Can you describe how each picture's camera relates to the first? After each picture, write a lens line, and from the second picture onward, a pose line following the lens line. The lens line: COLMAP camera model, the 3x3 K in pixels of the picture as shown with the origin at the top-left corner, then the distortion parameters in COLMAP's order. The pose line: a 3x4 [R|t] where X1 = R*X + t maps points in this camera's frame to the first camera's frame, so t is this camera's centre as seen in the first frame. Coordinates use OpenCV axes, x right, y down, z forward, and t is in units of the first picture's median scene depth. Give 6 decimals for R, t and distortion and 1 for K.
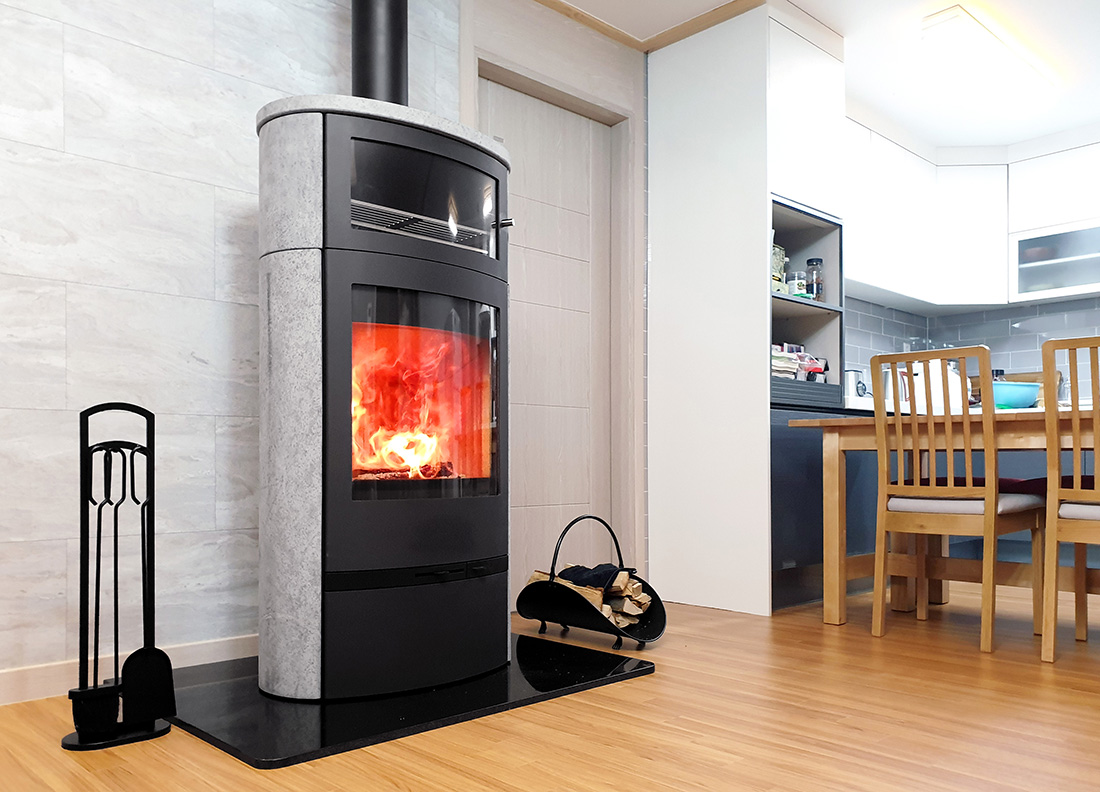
lens RADIAL K [[910.6, 0, 478.1], [0, 910.6, 415.7], [0, 0, 1]] dist [0.005526, -0.001269]
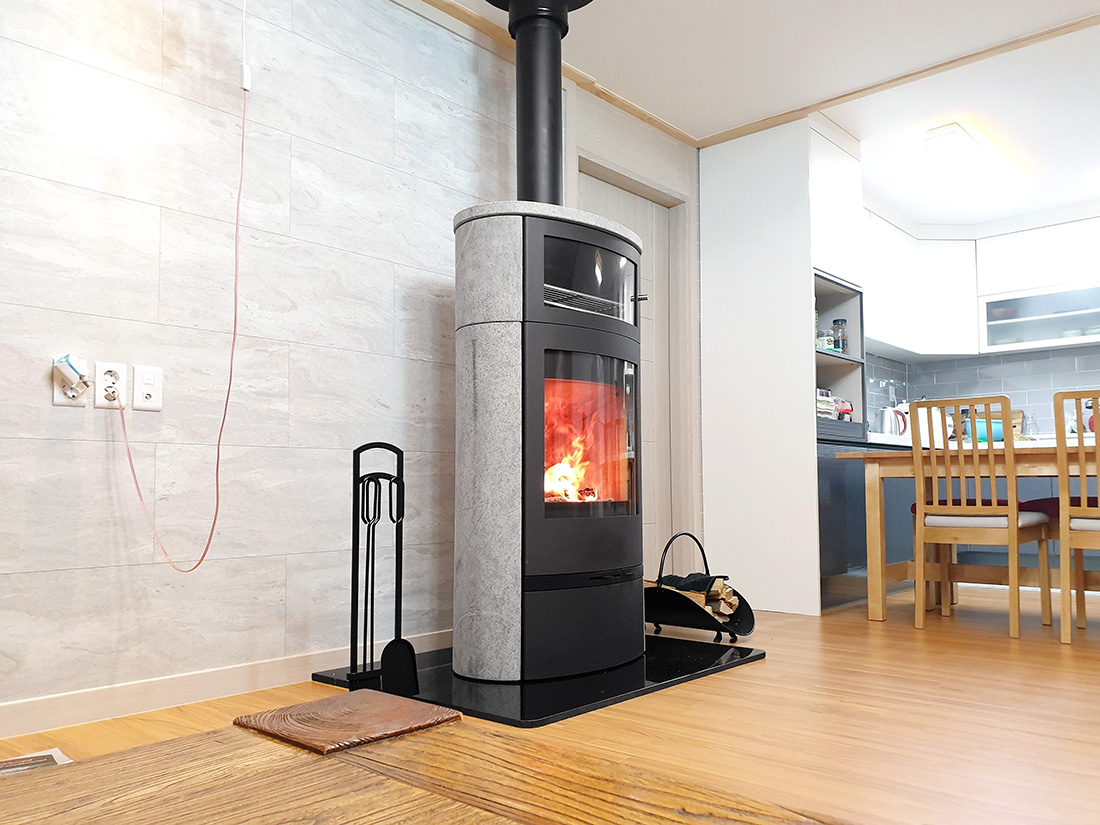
lens RADIAL K [[845.6, 0, 509.7], [0, 845.6, 408.2], [0, 0, 1]] dist [0.009336, -0.002659]
pose [[0.997741, 0.001006, 0.067173, -0.225359], [0.001980, 0.999014, -0.044362, -0.007169], [-0.067151, 0.044395, 0.996755, -0.140847]]
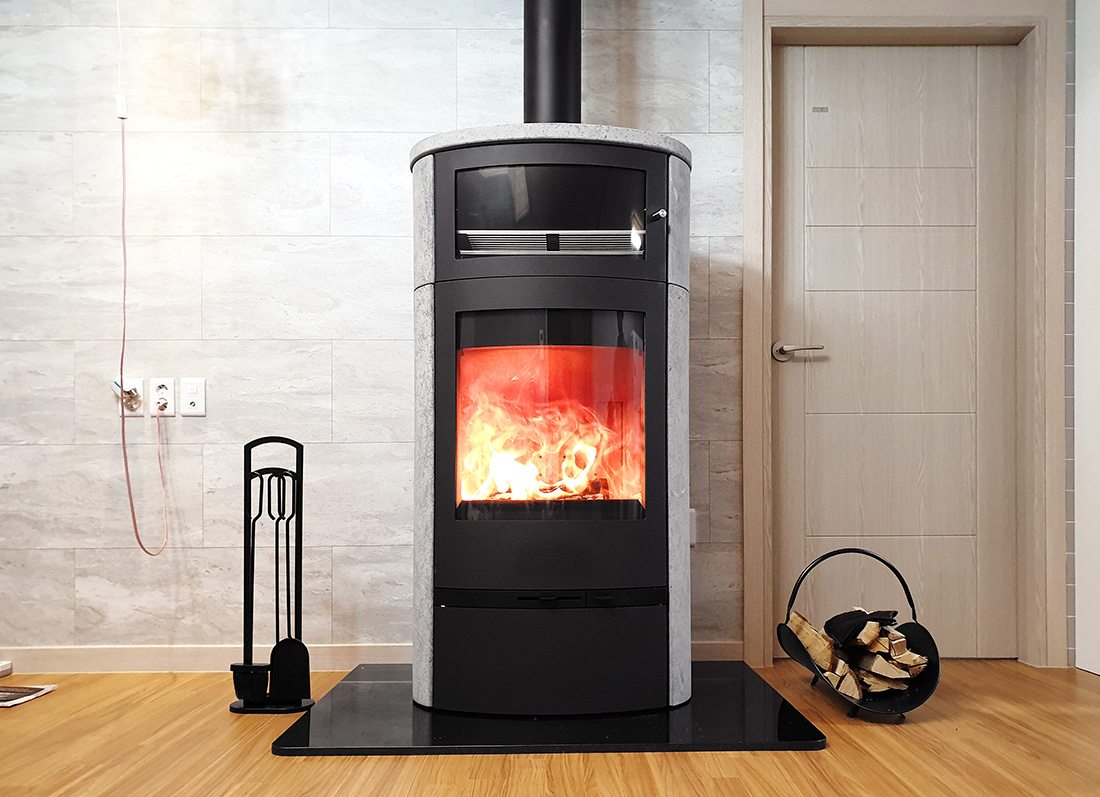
lens RADIAL K [[865.8, 0, 574.7], [0, 865.8, 445.1], [0, 0, 1]] dist [0.010461, -0.005091]
pose [[0.748808, -0.032380, -0.661995, 0.528810], [0.039463, 0.999212, -0.004236, 0.013815], [0.661611, -0.022952, 0.749496, 0.301398]]
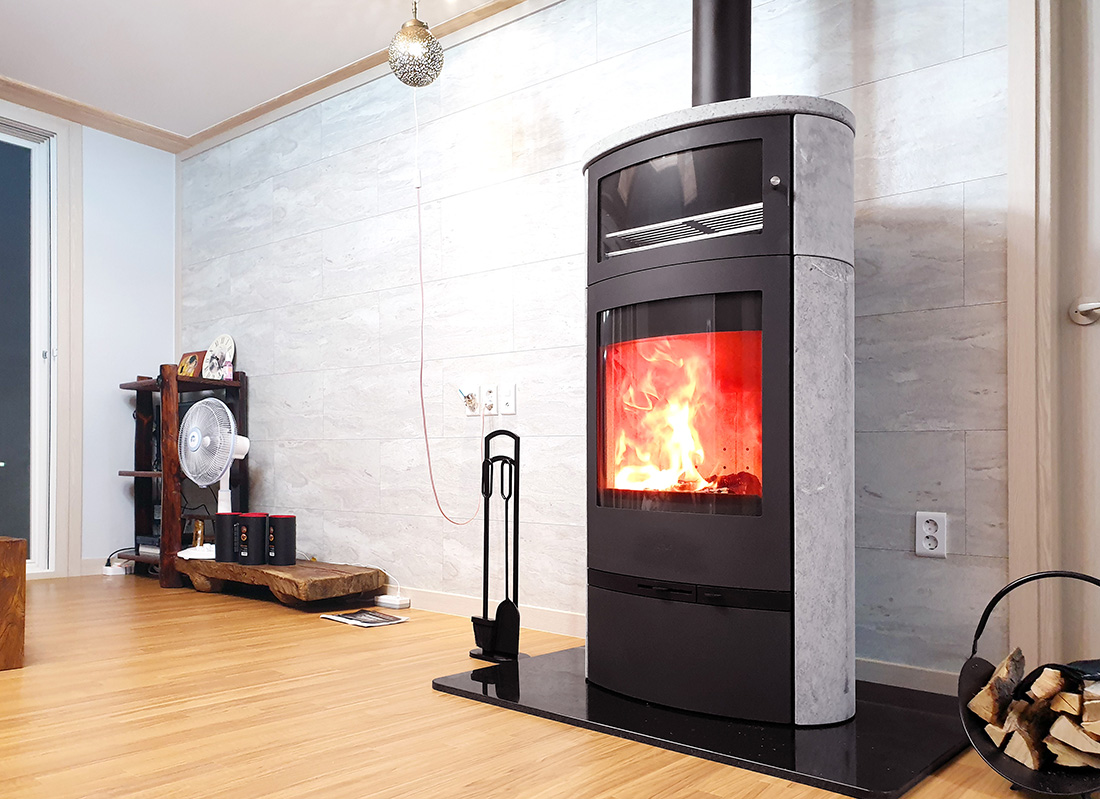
lens RADIAL K [[894.0, 0, 548.2], [0, 894.0, 425.2], [0, 0, 1]] dist [0.010955, 0.008735]
pose [[0.125380, -0.044288, -0.991120, 0.804947], [0.032918, 0.998639, -0.040459, 0.029478], [0.991563, -0.027553, 0.126667, 0.688549]]
